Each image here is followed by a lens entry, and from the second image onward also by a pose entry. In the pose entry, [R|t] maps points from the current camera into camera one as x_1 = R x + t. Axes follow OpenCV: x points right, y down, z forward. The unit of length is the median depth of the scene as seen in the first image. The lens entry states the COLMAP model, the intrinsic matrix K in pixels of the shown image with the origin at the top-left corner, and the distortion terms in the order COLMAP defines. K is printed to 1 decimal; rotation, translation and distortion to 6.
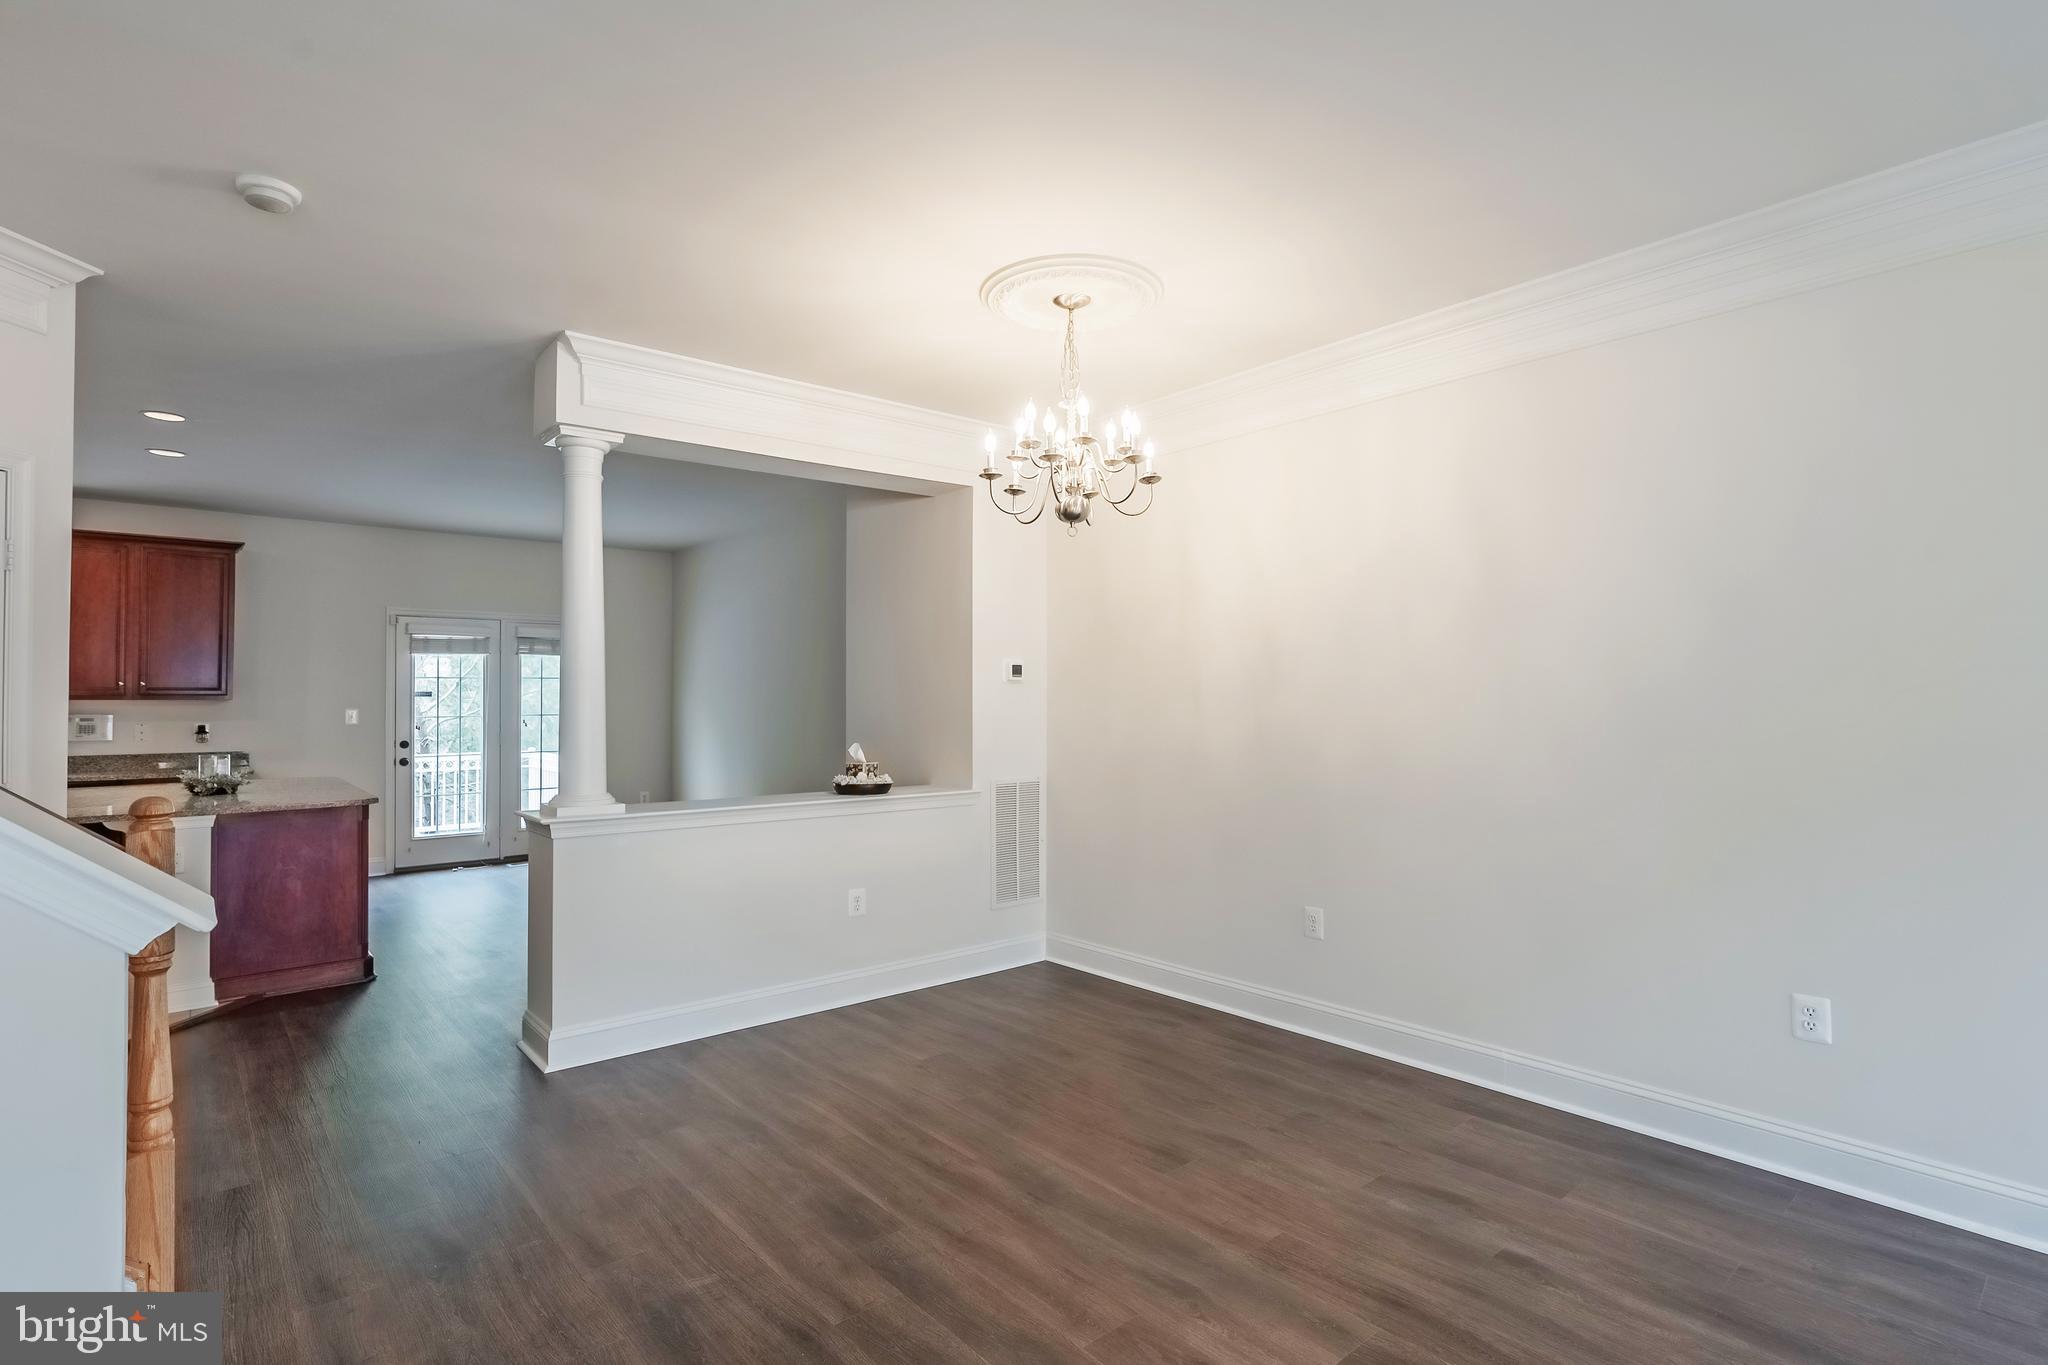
lens RADIAL K [[1004.3, 0, 1030.1], [0, 1004.3, 686.5], [0, 0, 1]] dist [0.002853, -0.000182]
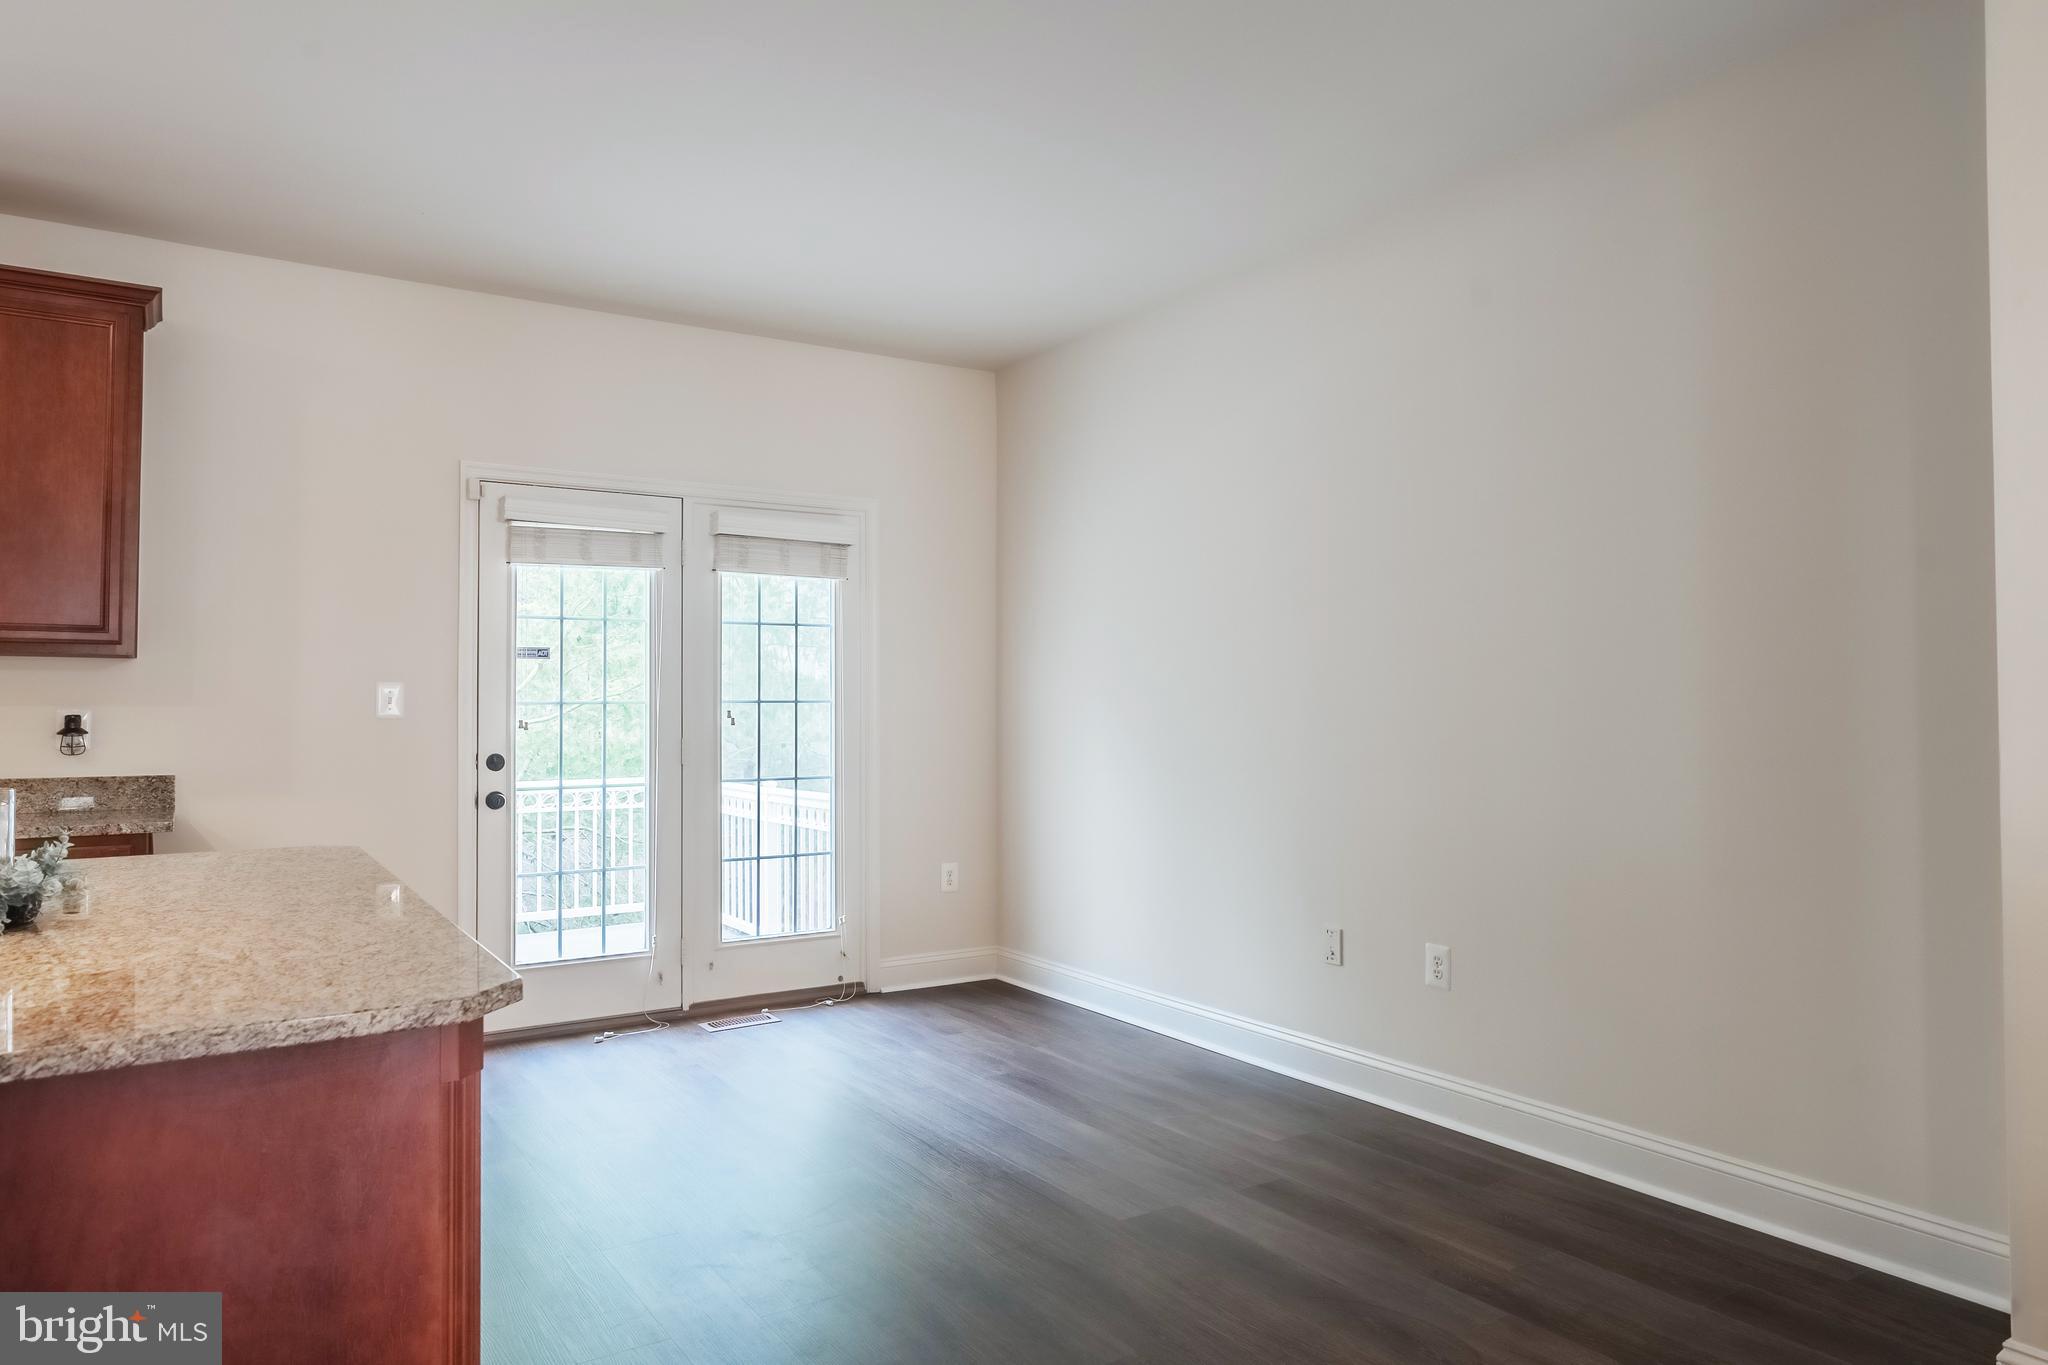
lens RADIAL K [[1295.3, 0, 1024.0], [0, 1295.3, 682.5], [0, 0, 1]] dist [-0.006291, -0.001913]
pose [[0.989127, -0.008484, -0.146818, -0.488227], [0.006633, 0.999892, -0.013088, 0.050384], [0.146913, 0.011972, 0.989077, 0.742247]]
